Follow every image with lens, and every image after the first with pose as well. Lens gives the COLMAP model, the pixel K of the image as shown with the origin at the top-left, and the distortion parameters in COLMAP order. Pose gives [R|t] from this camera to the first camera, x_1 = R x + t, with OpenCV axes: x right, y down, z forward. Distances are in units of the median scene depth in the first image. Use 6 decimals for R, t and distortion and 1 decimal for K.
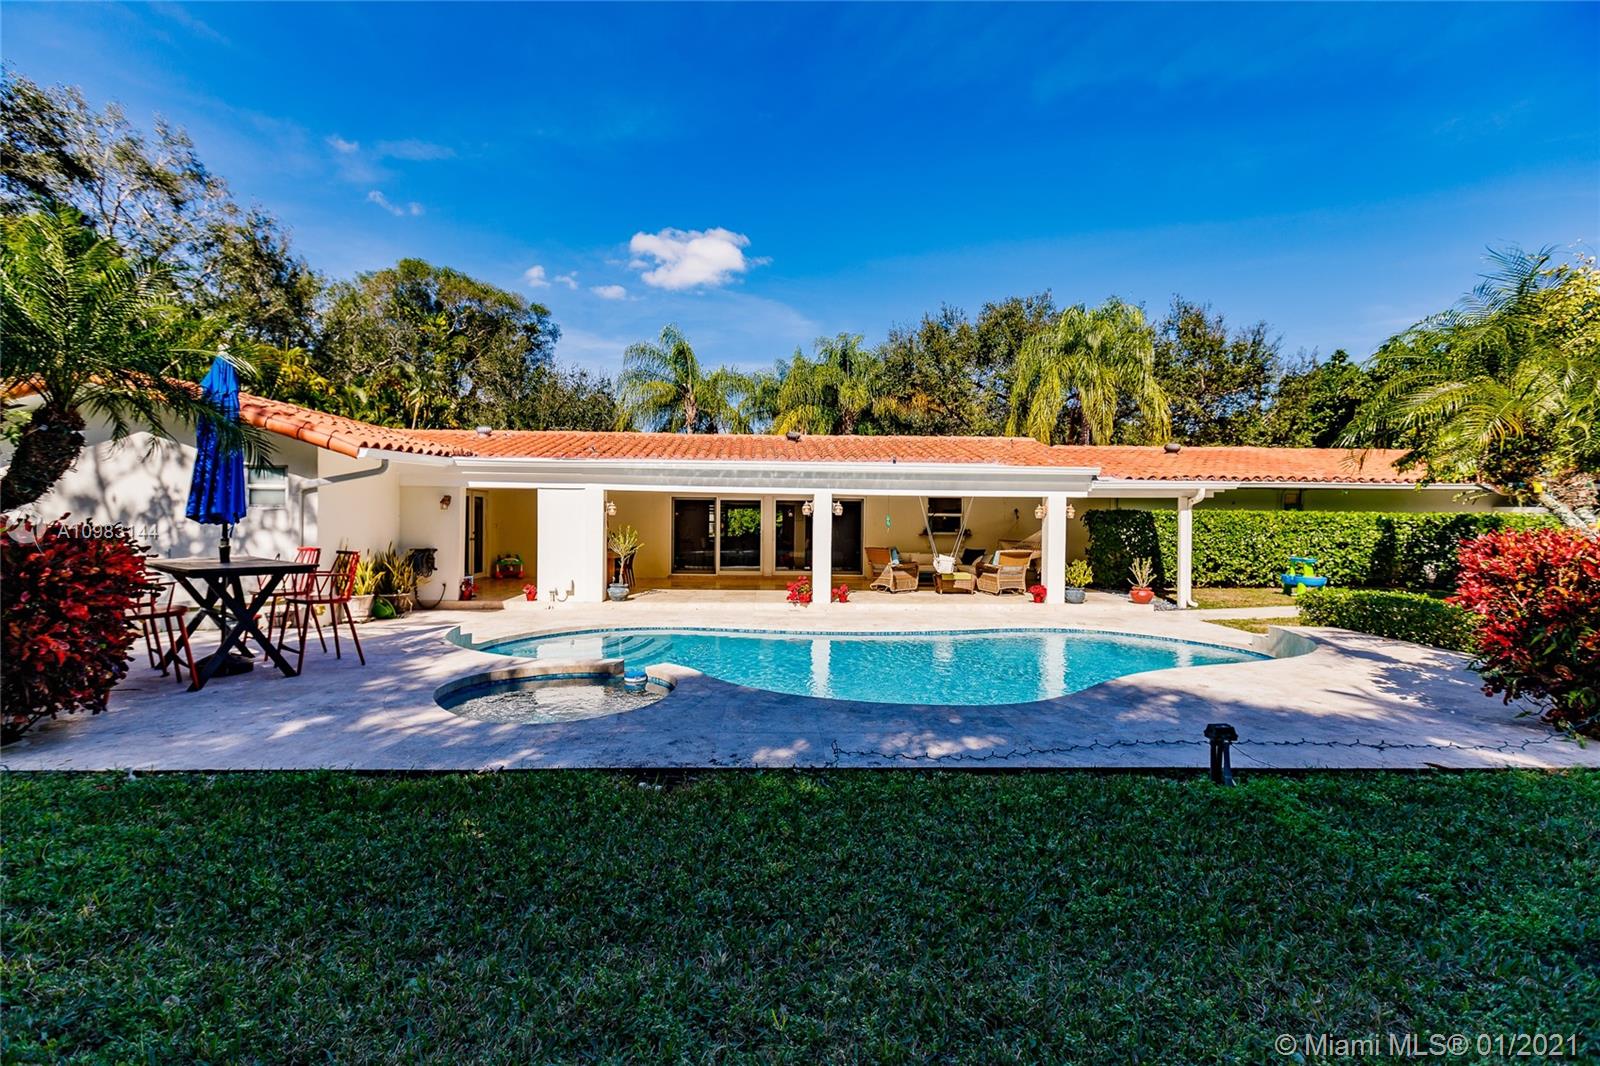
lens RADIAL K [[707.1, 0, 799.9], [0, 707.1, 533.9], [0, 0, 1]] dist [-0.001209, 0.001038]
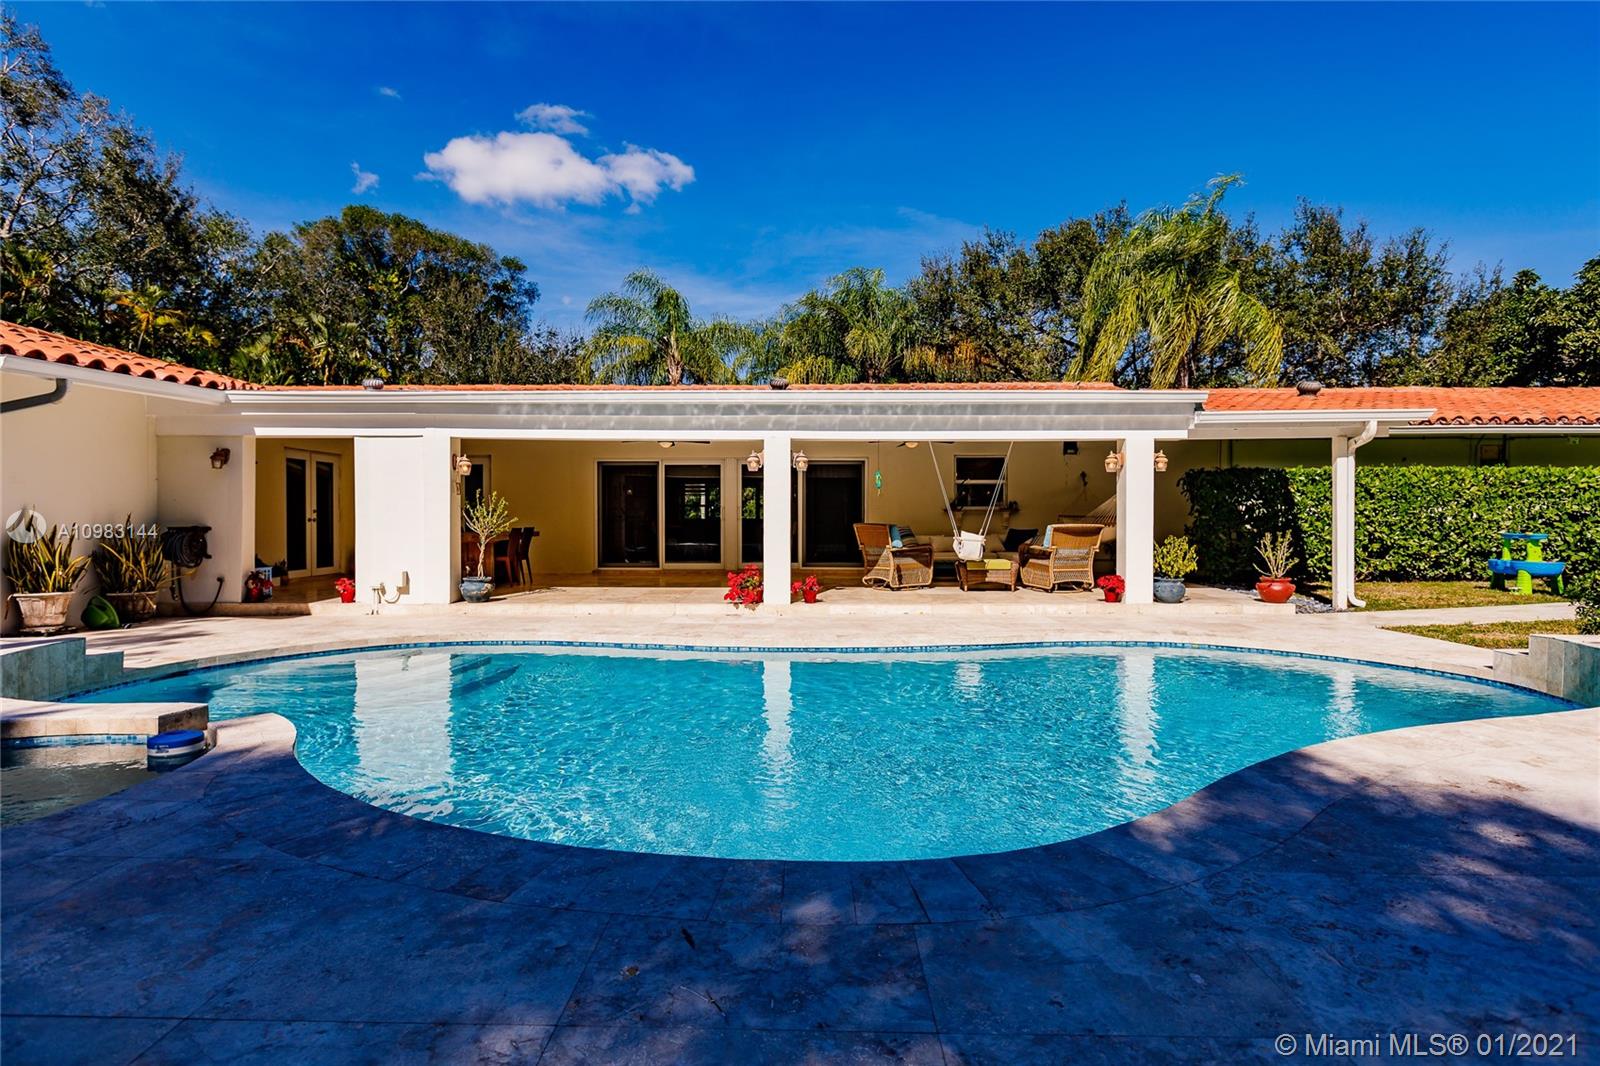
lens RADIAL K [[819.5, 0, 796.1], [0, 819.5, 522.5], [0, 0, 1]] dist [-0.005769, 0.001750]
pose [[0.998245, -0.010889, -0.058207, 0.073760], [0.010044, 0.999840, -0.014792, 0.026140], [0.058358, 0.014182, 0.998195, 0.186495]]
